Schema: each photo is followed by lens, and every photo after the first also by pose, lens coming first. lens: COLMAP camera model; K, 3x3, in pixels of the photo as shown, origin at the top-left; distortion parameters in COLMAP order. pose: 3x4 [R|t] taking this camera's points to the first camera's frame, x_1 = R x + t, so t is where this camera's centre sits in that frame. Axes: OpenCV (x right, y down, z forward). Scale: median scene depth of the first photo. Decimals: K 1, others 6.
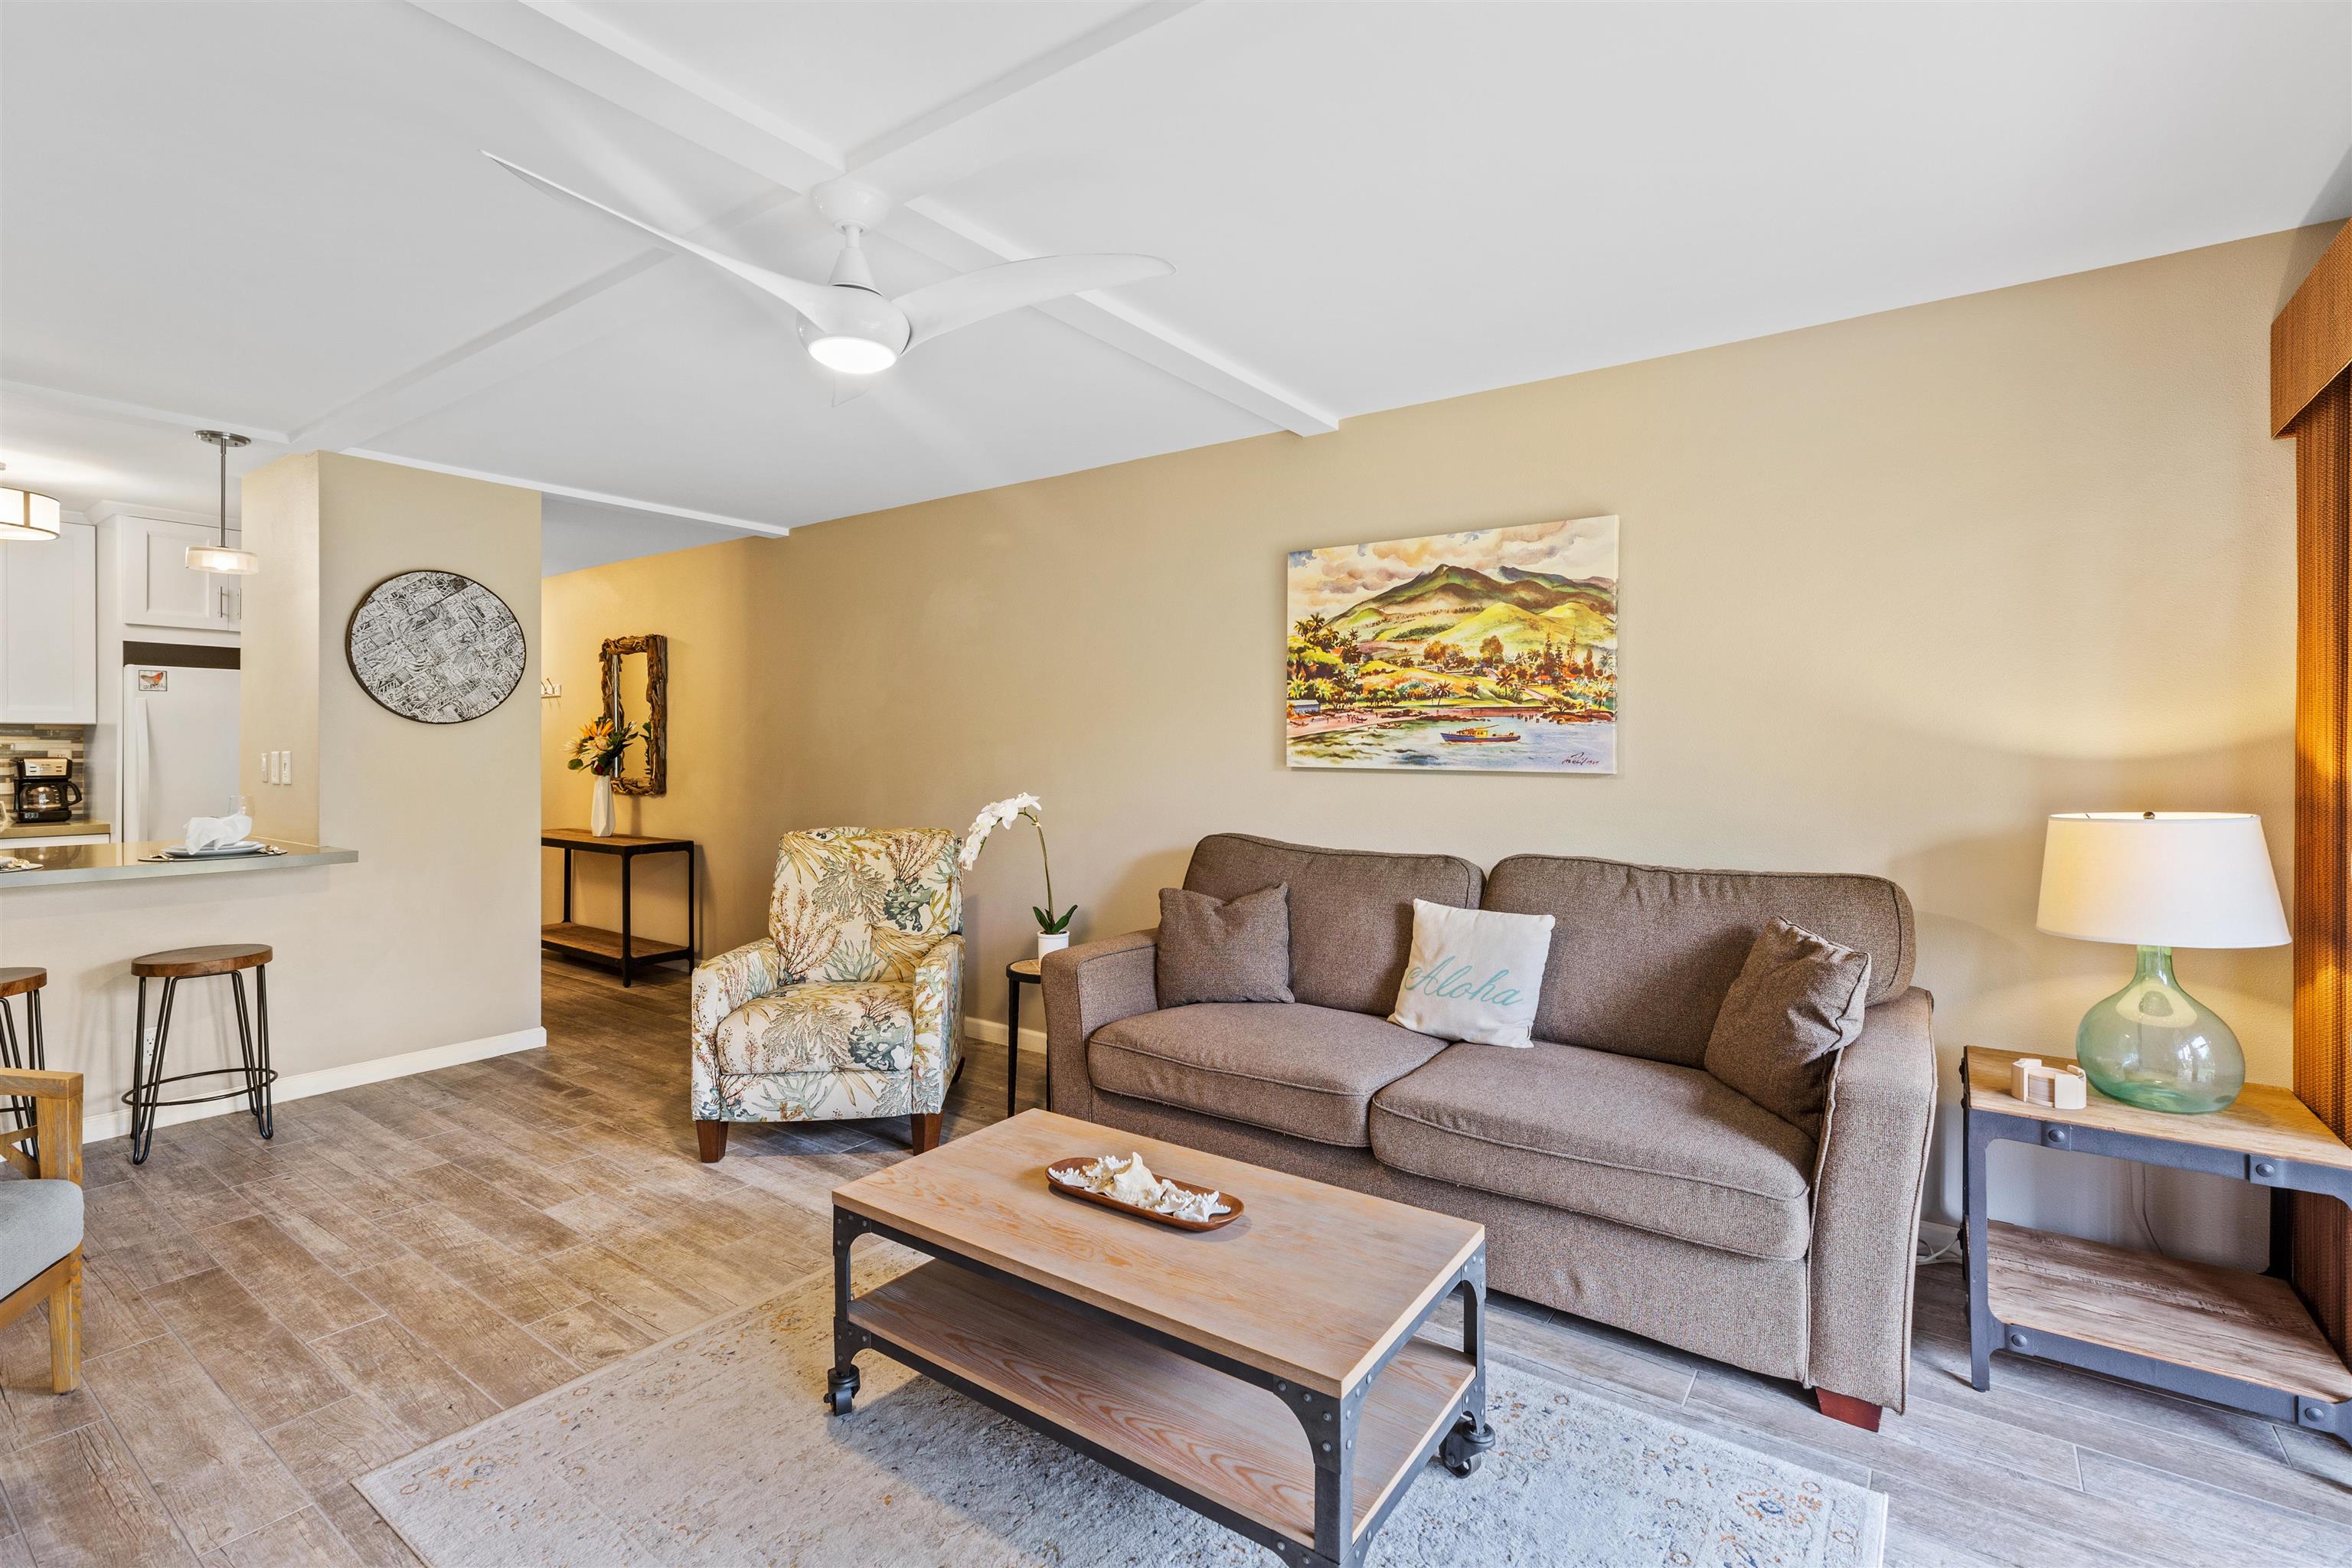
lens RADIAL K [[1072.5, 0, 1184.3], [0, 1072.5, 749.3], [0, 0, 1]] dist [0.000027, -0.000499]
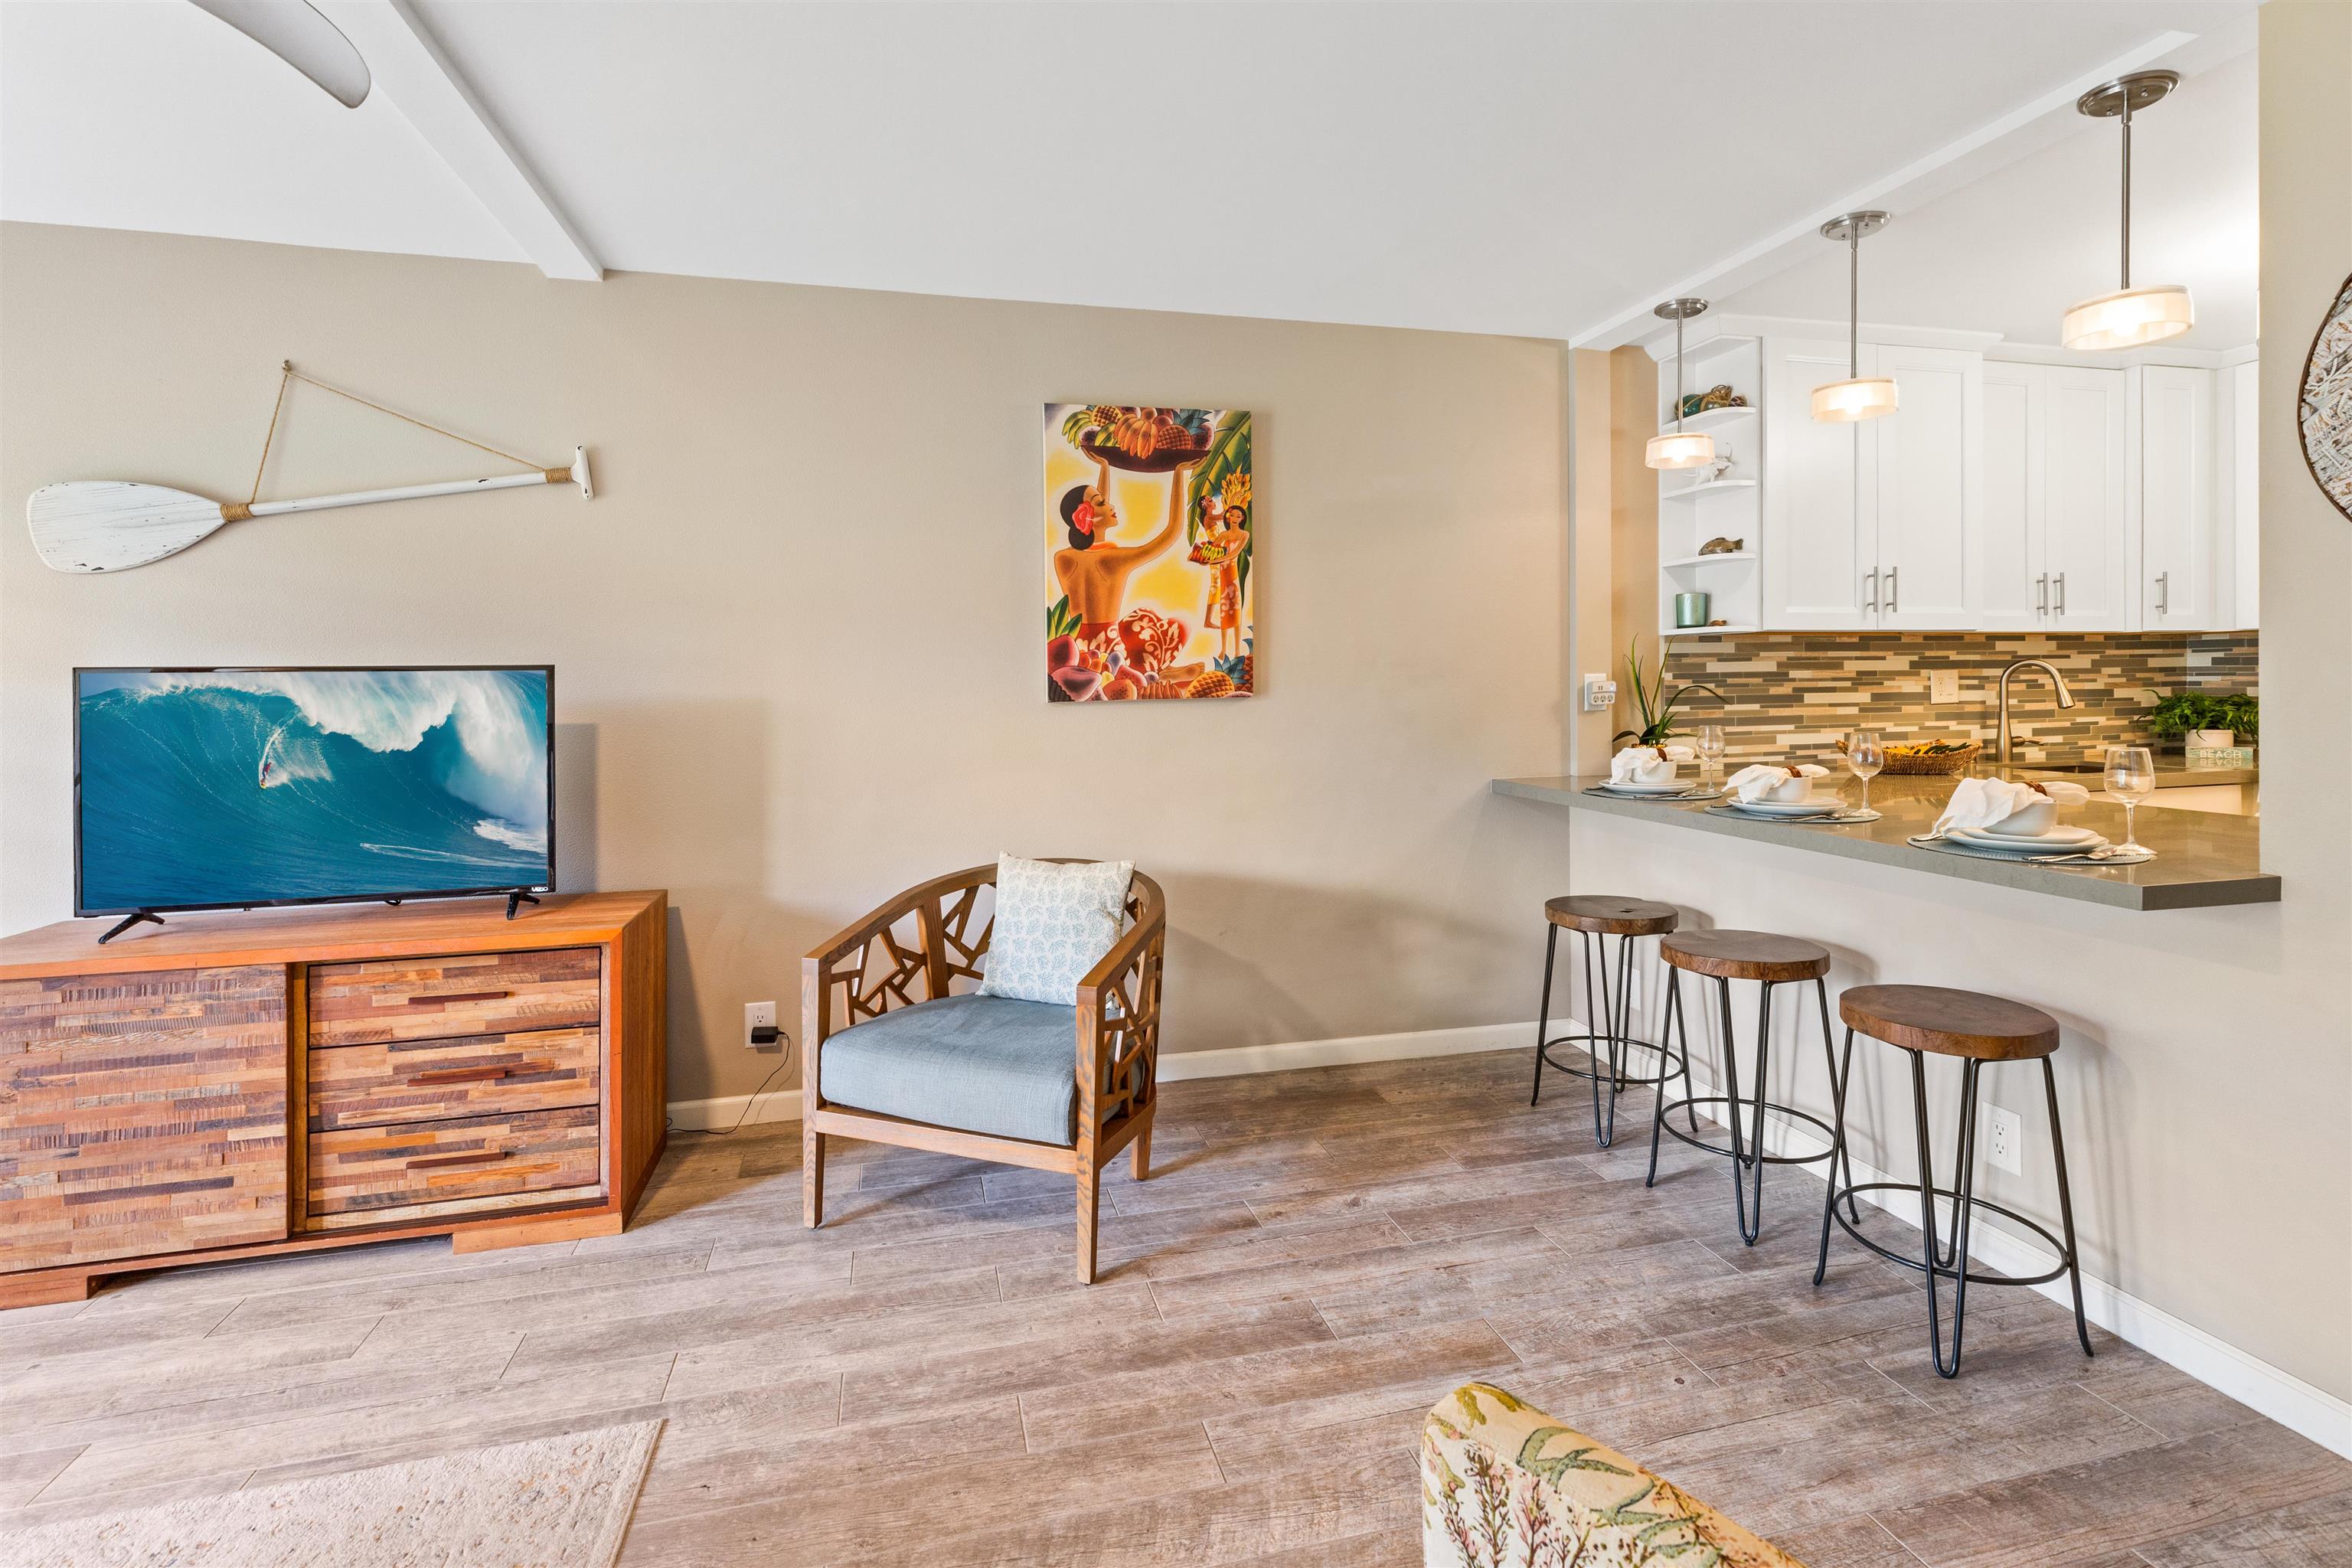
lens RADIAL K [[1093.1, 0, 1176.6], [0, 1093.1, 684.0], [0, 0, 1]] dist [0.002710, 0.000298]
pose [[-0.647712, 0.011706, -0.761796, -0.166213], [0.011104, 0.999921, 0.005924, 0.000991], [0.761805, -0.004622, -0.647790, 1.050062]]
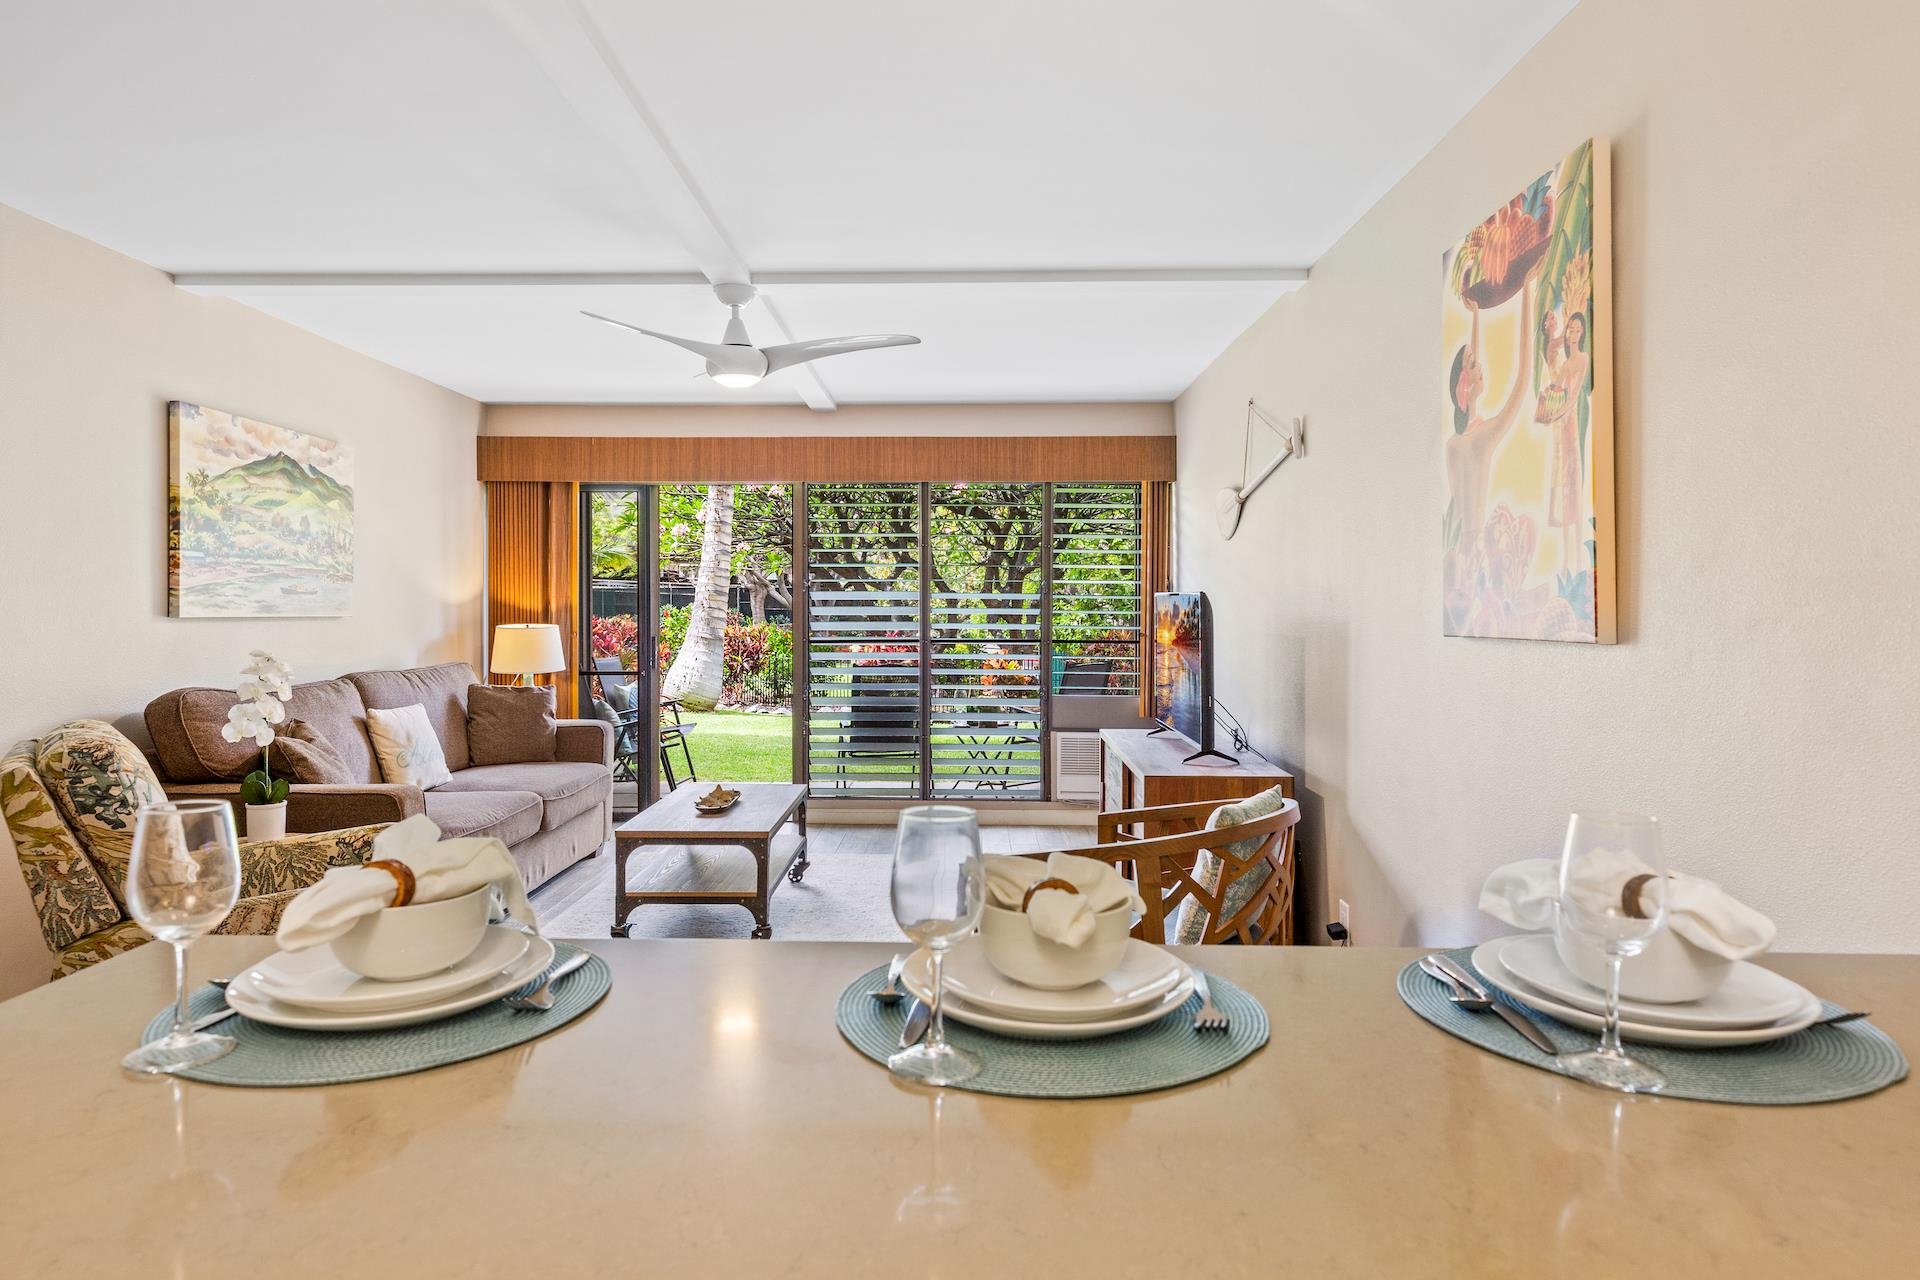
lens RADIAL K [[1131.9, 0, 955.3], [0, 1131.9, 616.8], [0, 0, 1]] dist [-0.001146, -0.000156]
pose [[-0.569726, -0.012130, 0.821745, -1.231698], [-0.003887, 0.999920, 0.012066, 0.000261], [-0.821826, 0.003680, -0.569727, 1.059447]]
